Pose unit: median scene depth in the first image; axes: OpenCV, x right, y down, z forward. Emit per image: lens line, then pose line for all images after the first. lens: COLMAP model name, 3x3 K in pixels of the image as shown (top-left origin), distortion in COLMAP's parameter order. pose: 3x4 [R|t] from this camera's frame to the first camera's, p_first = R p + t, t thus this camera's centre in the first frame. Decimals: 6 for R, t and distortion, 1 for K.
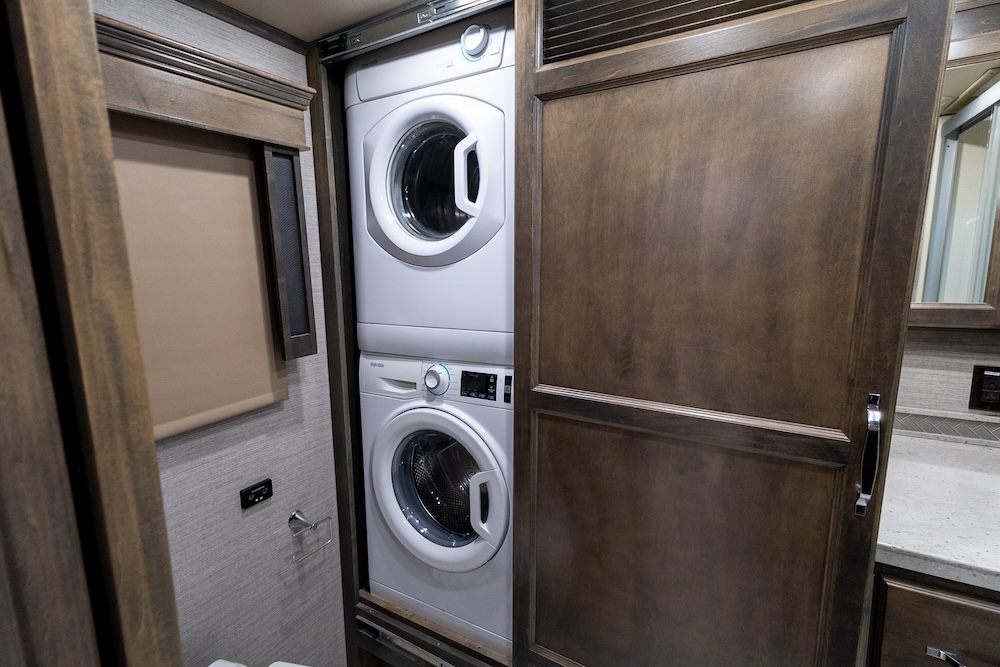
lens RADIAL K [[442.7, 0, 493.9], [0, 442.7, 330.7], [0, 0, 1]] dist [0.013291, -0.000562]
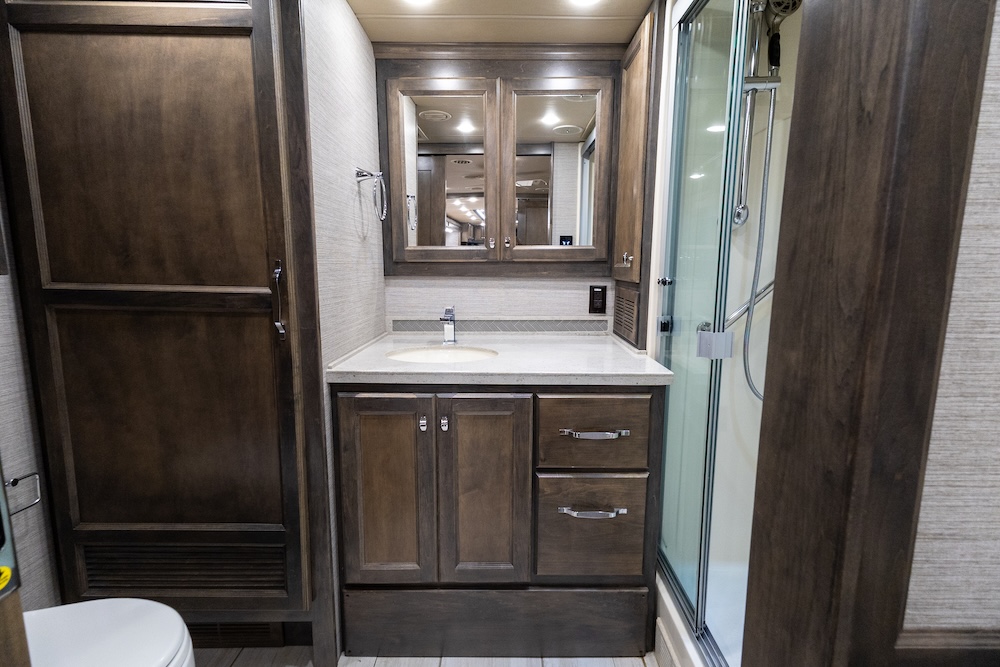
lens RADIAL K [[453.3, 0, 500.1], [0, 453.3, 317.9], [0, 0, 1]] dist [-0.000783, -0.000656]
pose [[0.853516, -0.061993, 0.517366, 0.573576], [0.062671, 0.997903, 0.016183, 0.317699], [-0.517284, 0.018612, 0.855611, -0.694216]]
